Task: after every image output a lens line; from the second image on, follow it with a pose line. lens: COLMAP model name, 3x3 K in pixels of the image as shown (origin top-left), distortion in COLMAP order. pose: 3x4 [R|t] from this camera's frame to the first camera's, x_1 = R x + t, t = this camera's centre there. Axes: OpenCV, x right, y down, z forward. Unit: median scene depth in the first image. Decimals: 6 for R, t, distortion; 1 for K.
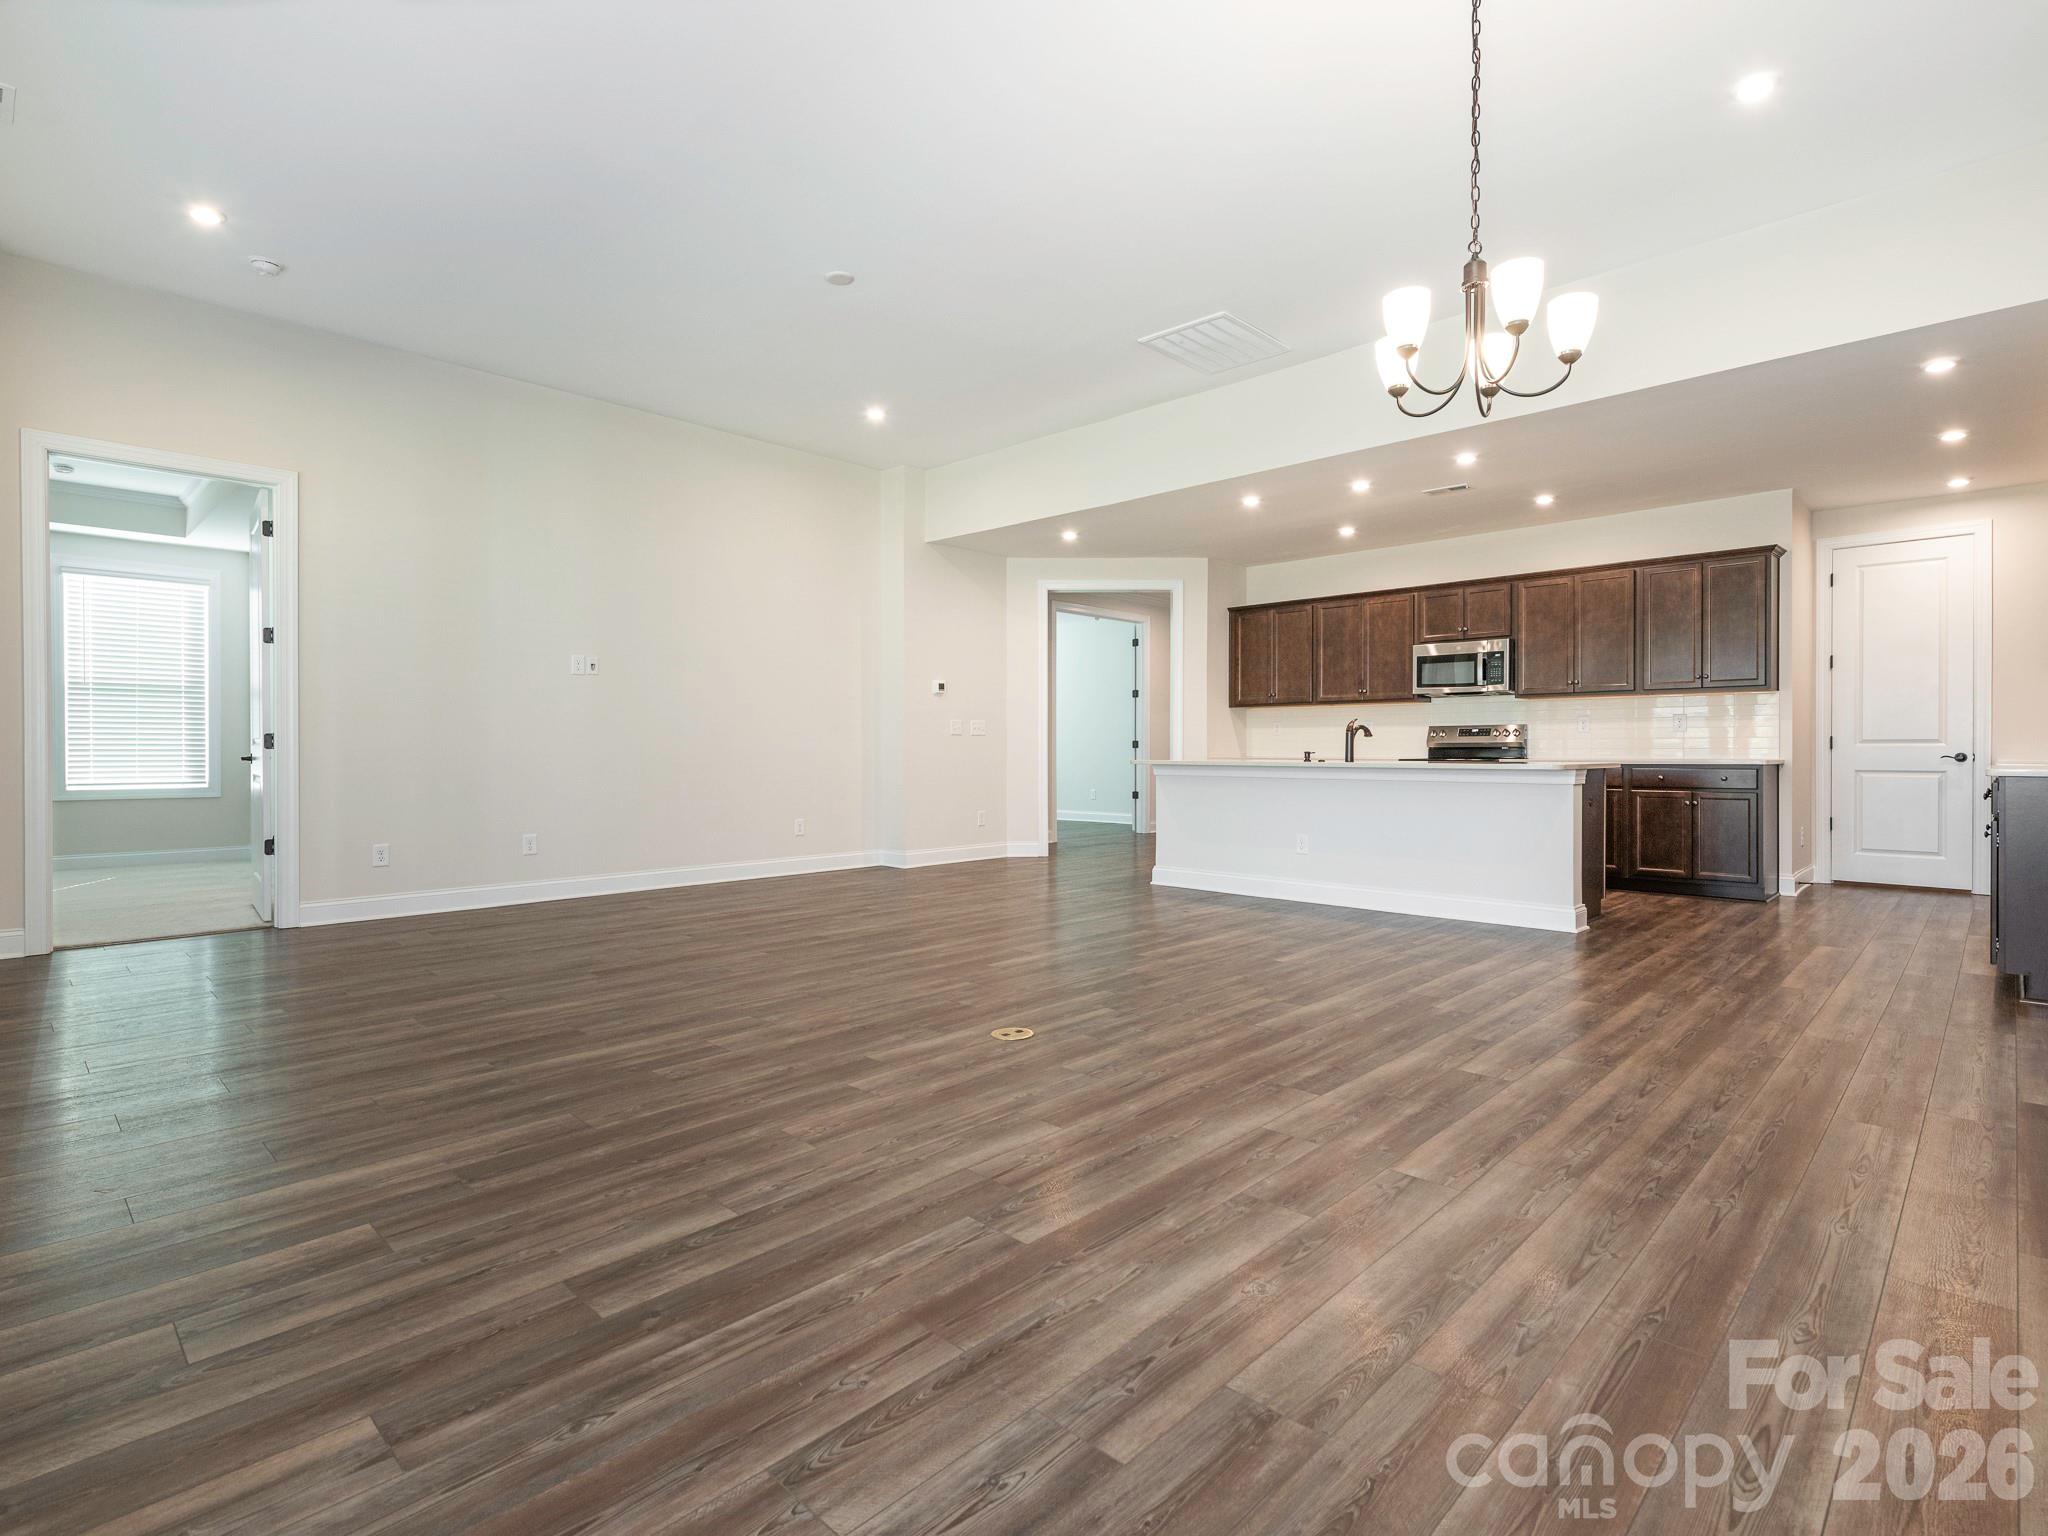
lens RADIAL K [[1026.2, 0, 1024.0], [0, 1026.2, 768.0], [0, 0, 1]] dist [-0.004053, -0.000434]
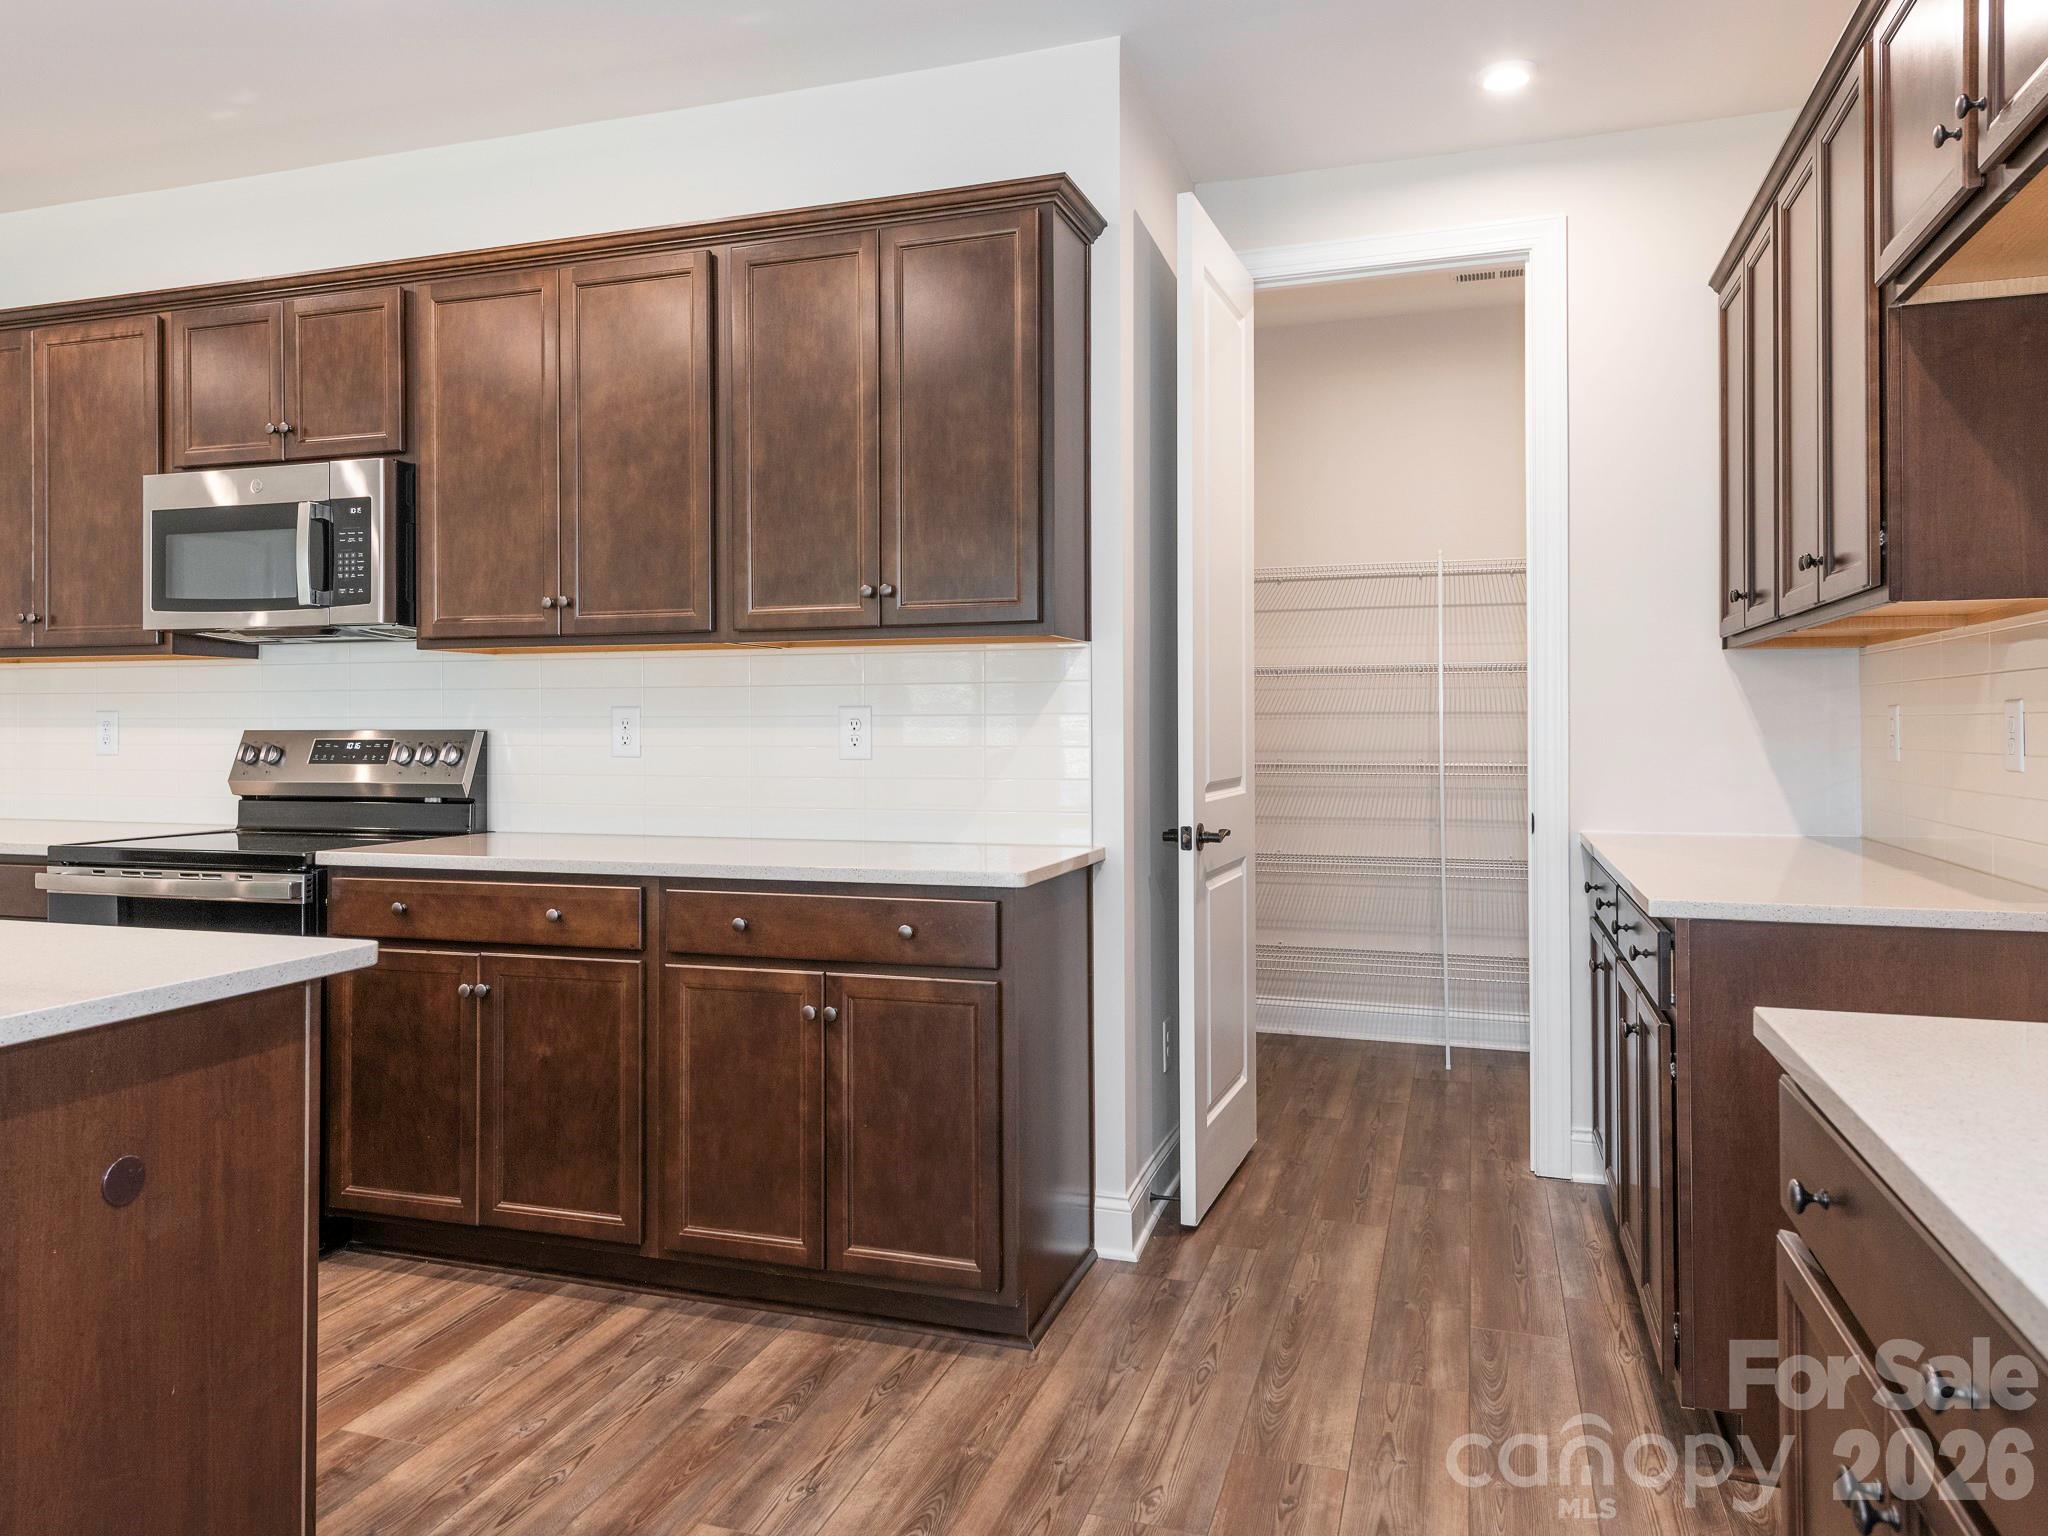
lens RADIAL K [[1563.2, 0, 1024.0], [0, 1563.2, 768.0], [0, 0, 1]] dist [-0.054741, -0.001070]
pose [[0.906025, -0.018665, 0.422812, 0.444682], [0.007908, 0.999599, 0.027180, -0.043197], [-0.423150, -0.021282, 0.905810, 0.486325]]
